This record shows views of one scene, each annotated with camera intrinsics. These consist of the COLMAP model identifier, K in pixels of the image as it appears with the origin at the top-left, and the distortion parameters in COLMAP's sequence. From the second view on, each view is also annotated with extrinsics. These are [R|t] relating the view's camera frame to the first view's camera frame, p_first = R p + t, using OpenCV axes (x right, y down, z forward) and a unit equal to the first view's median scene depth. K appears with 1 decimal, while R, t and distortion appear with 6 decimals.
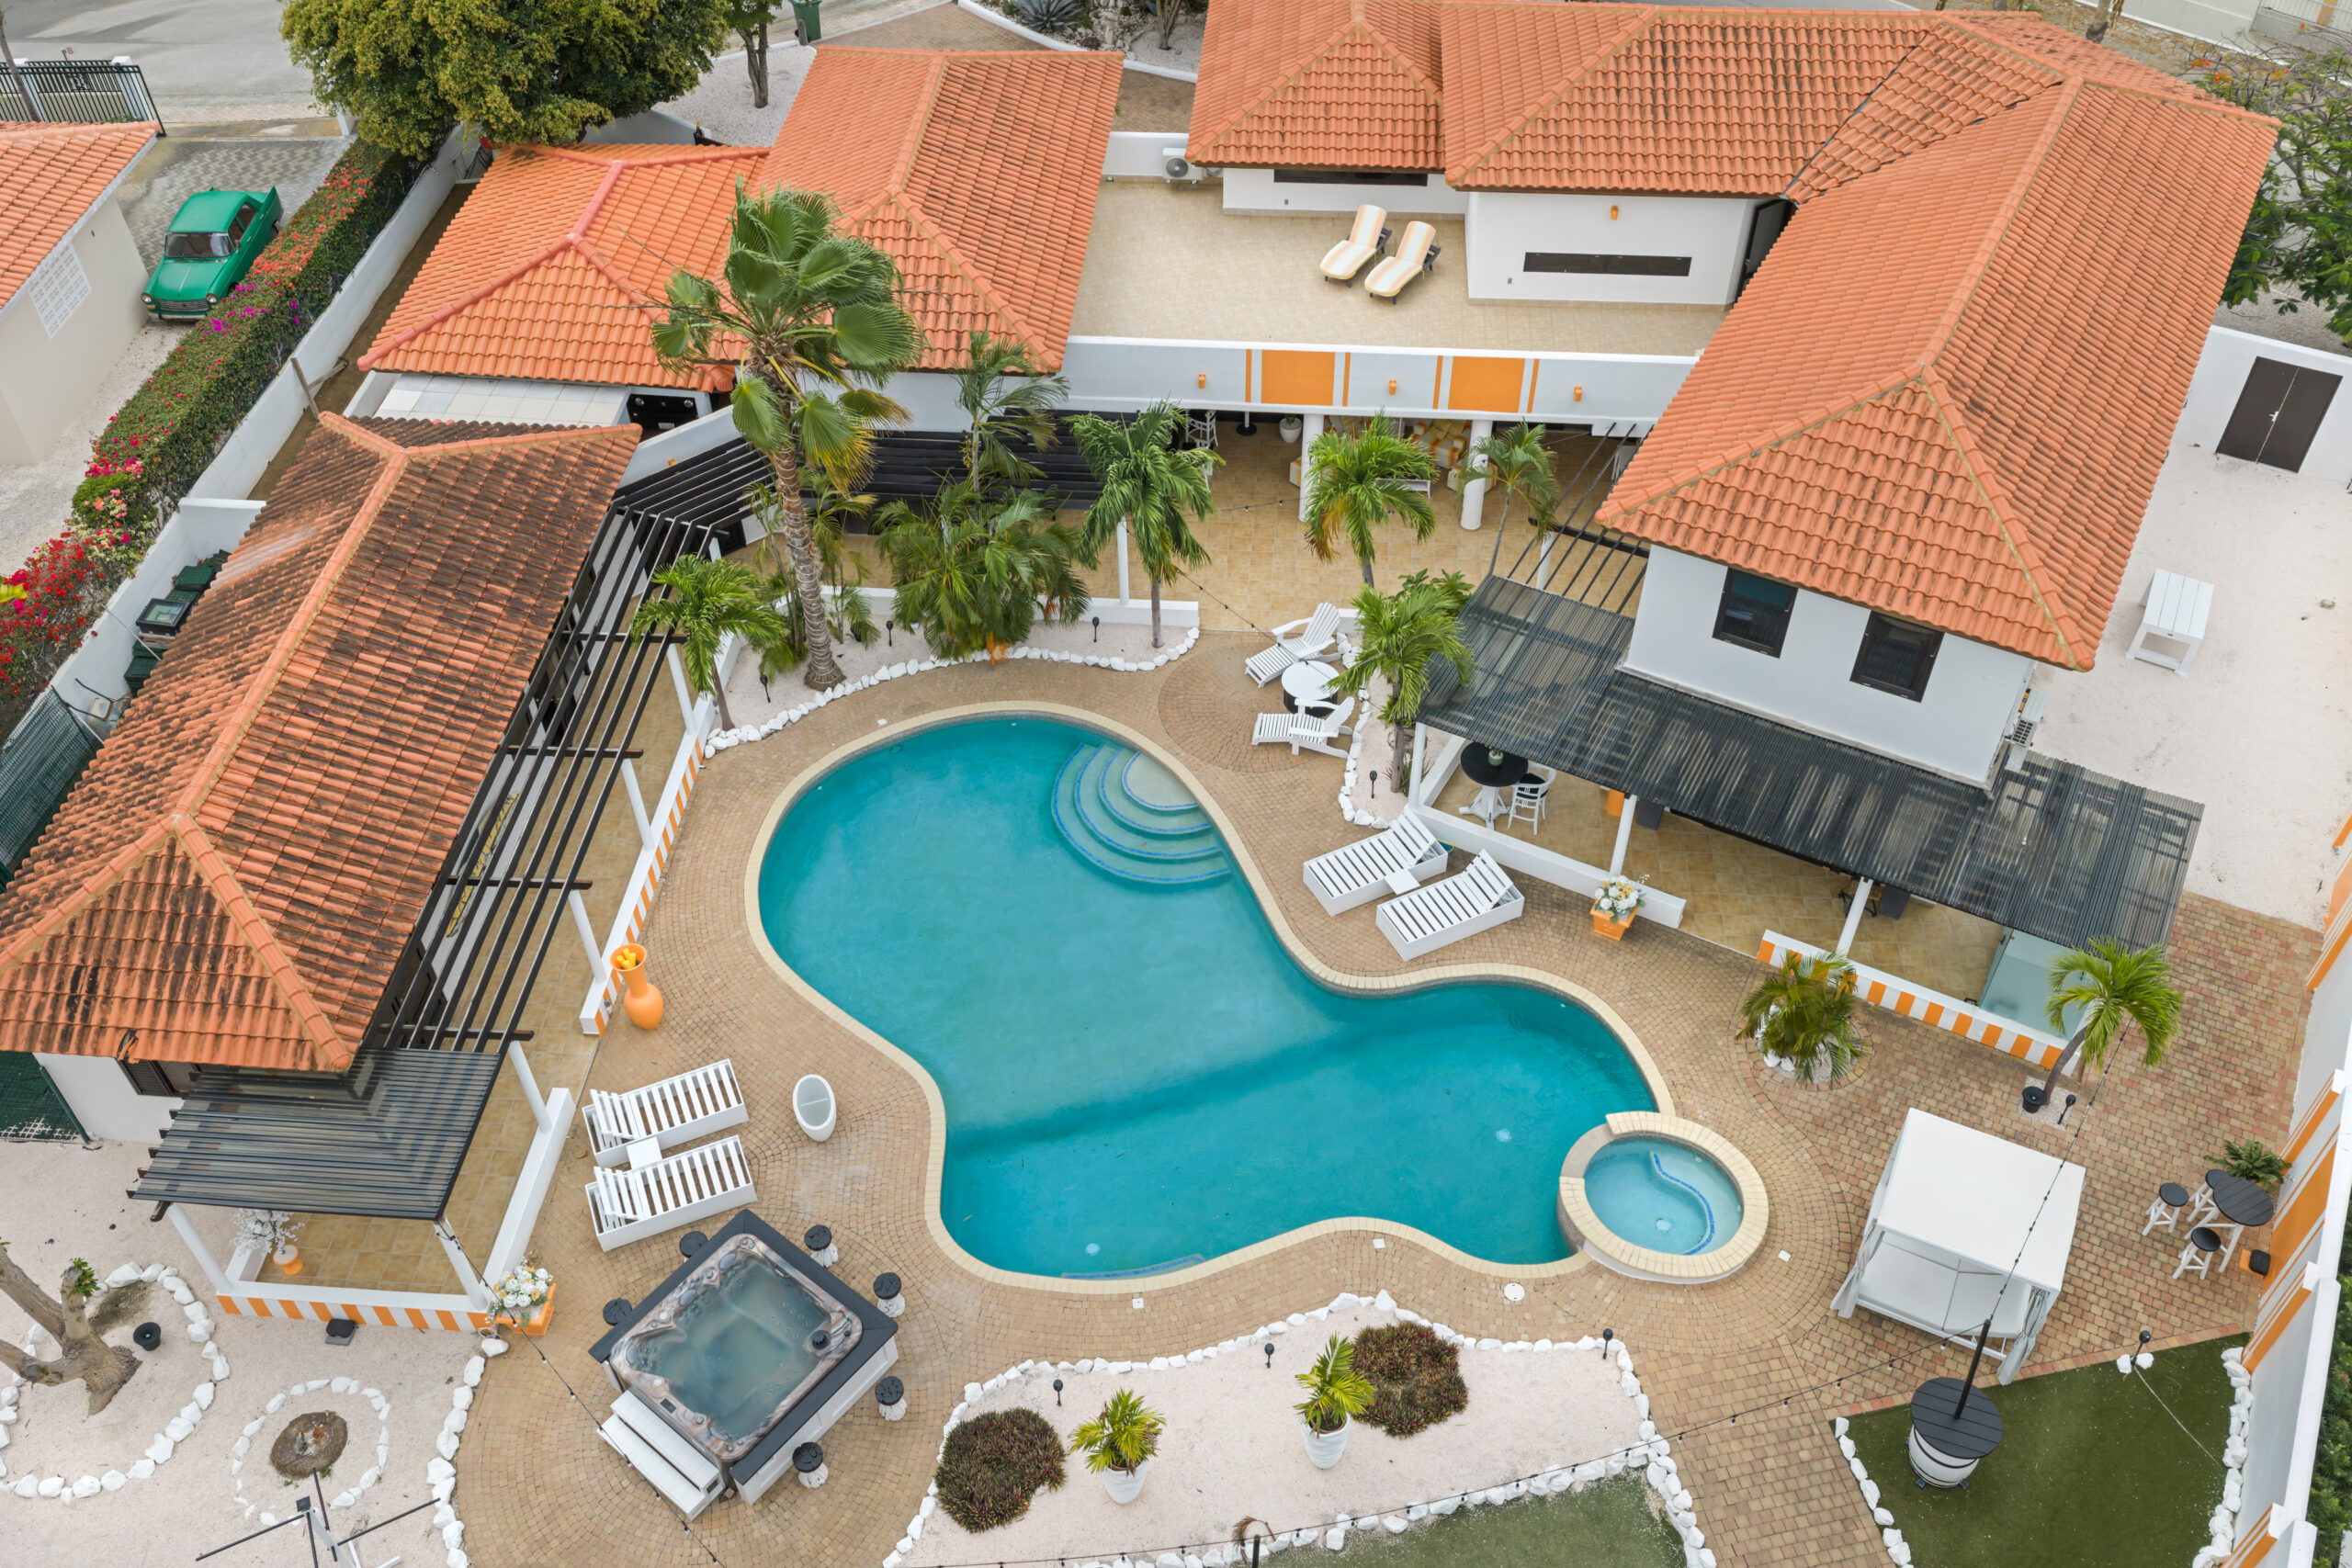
lens RADIAL K [[2146.5, 0, 1154.1], [0, 2146.5, 860.3], [0, 0, 1]] dist [0.005064, -0.003230]
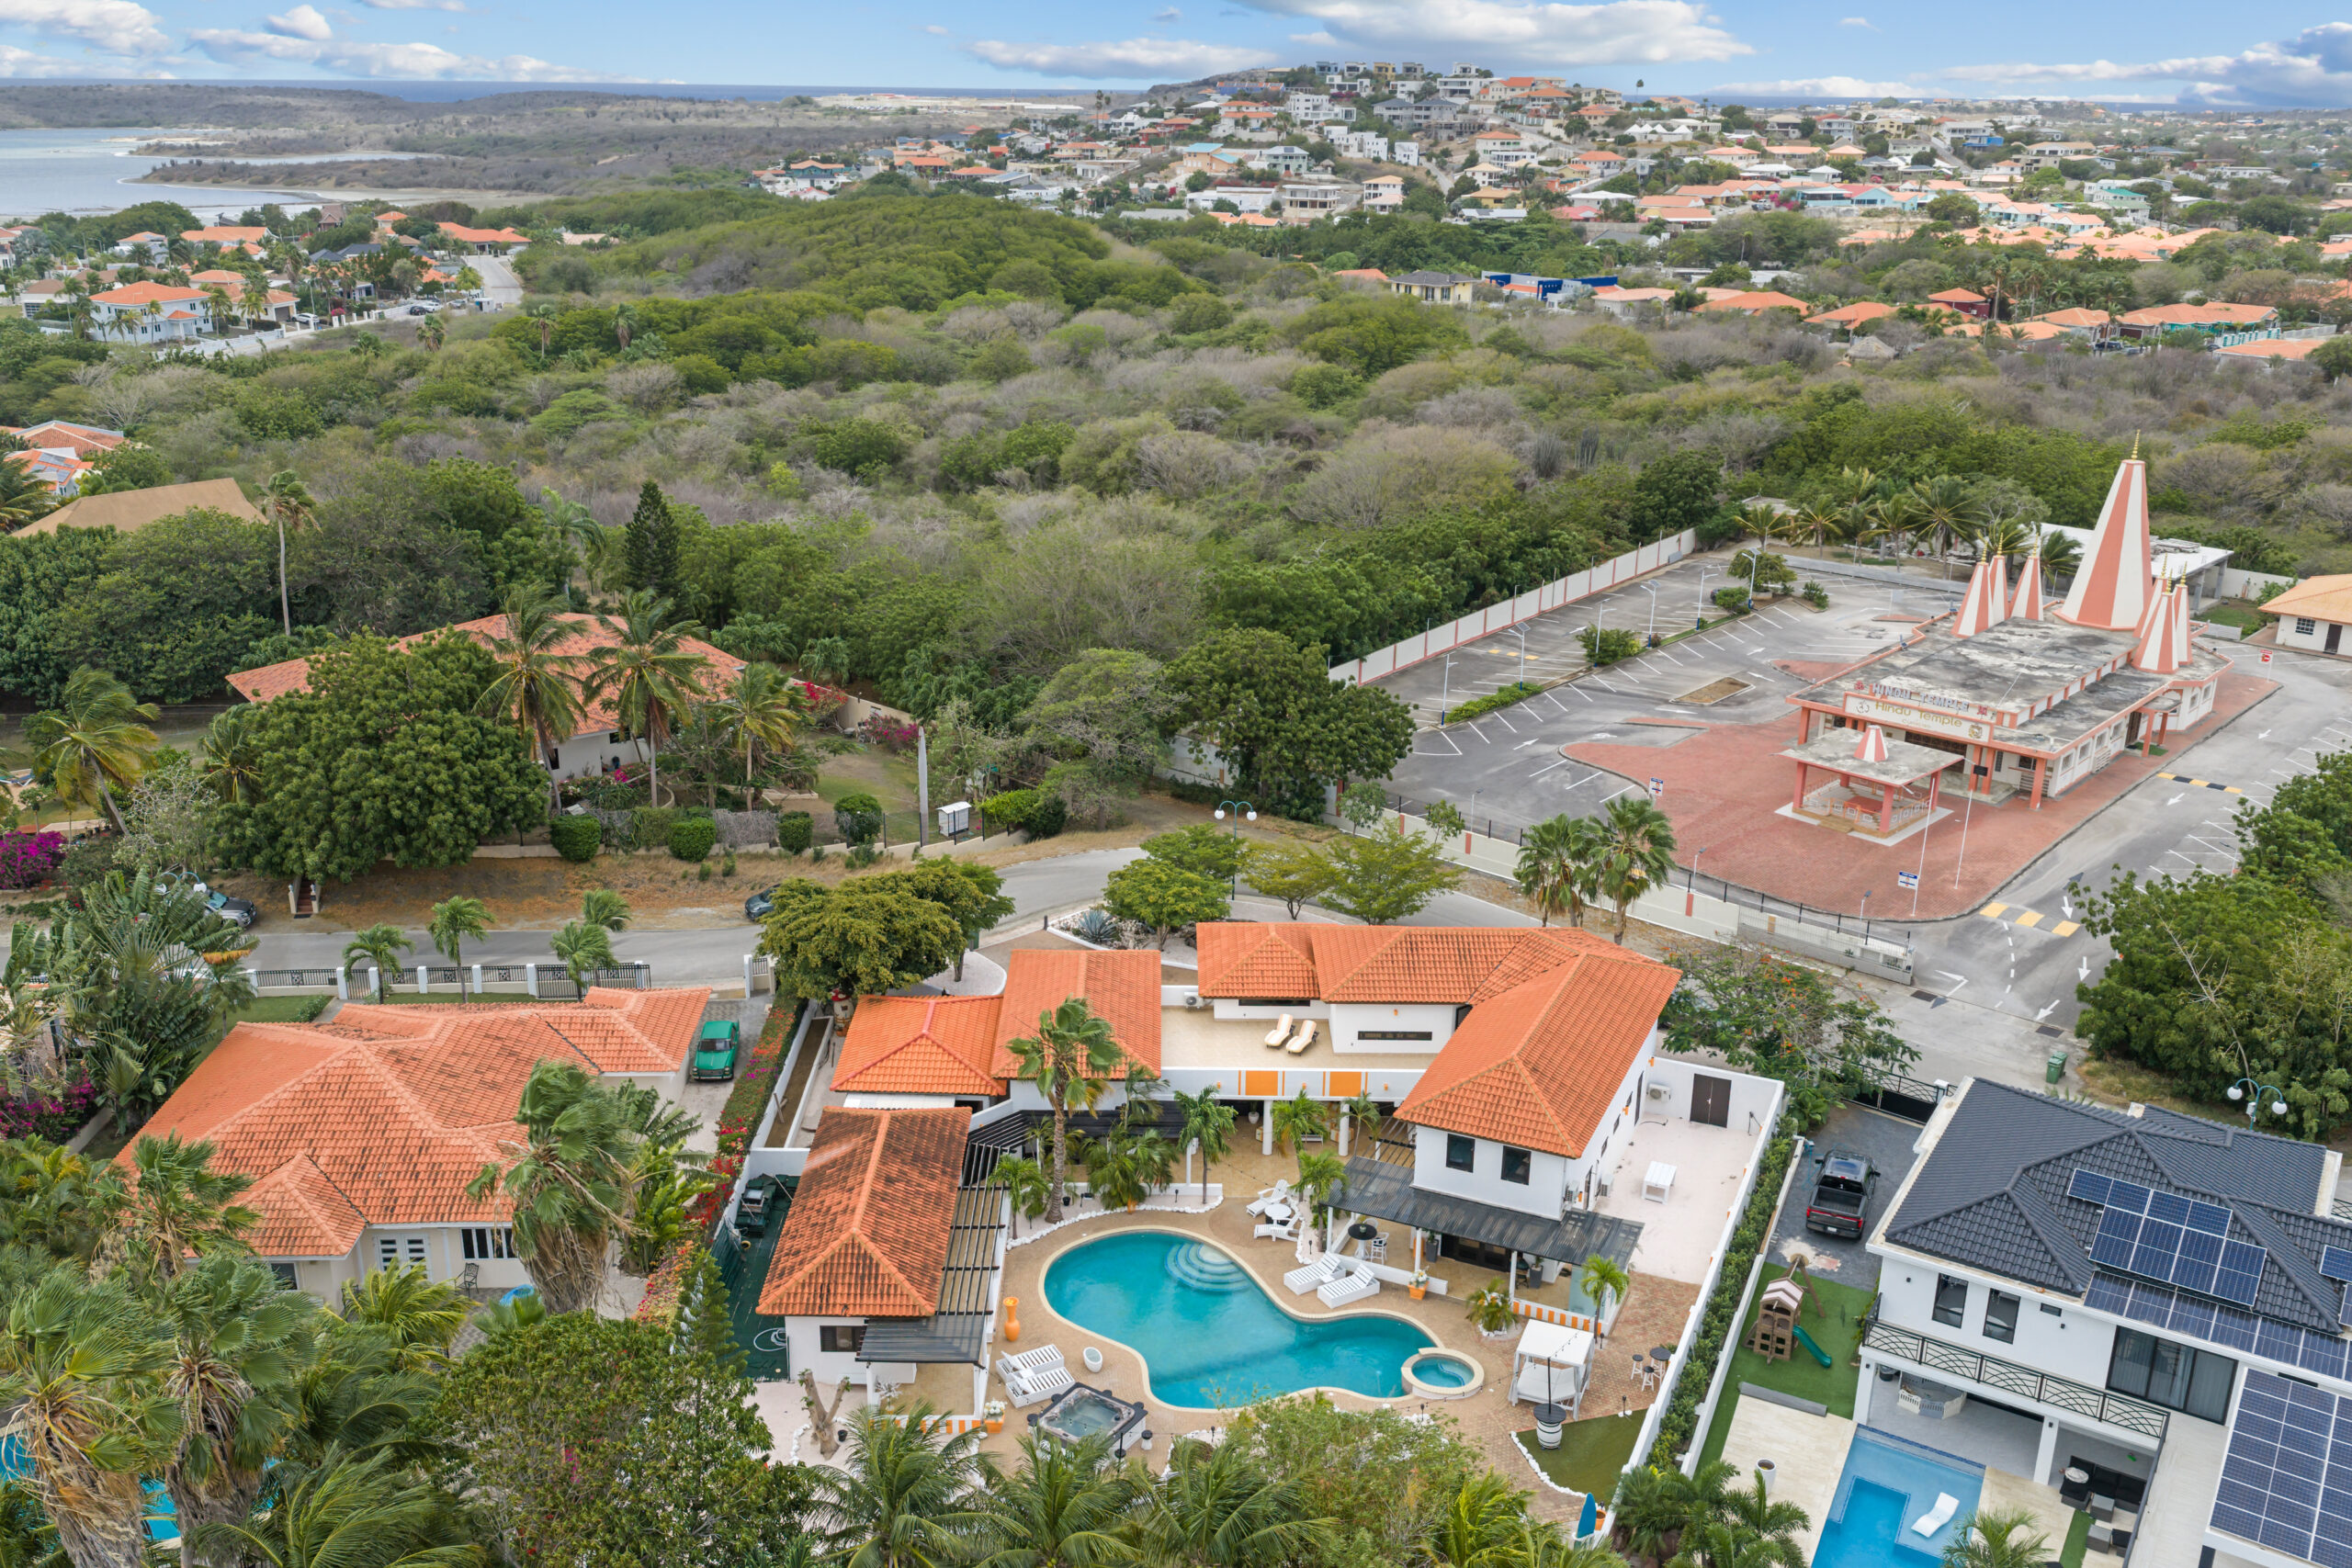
lens RADIAL K [[2146.5, 0, 1154.1], [0, 2146.5, 860.3], [0, 0, 1]] dist [0.005064, -0.003230]
pose [[0.997196, -0.009747, 0.074198, -0.220603], [0.038490, 0.917085, -0.396829, 0.470355], [-0.064178, 0.398572, 0.914889, -1.196080]]
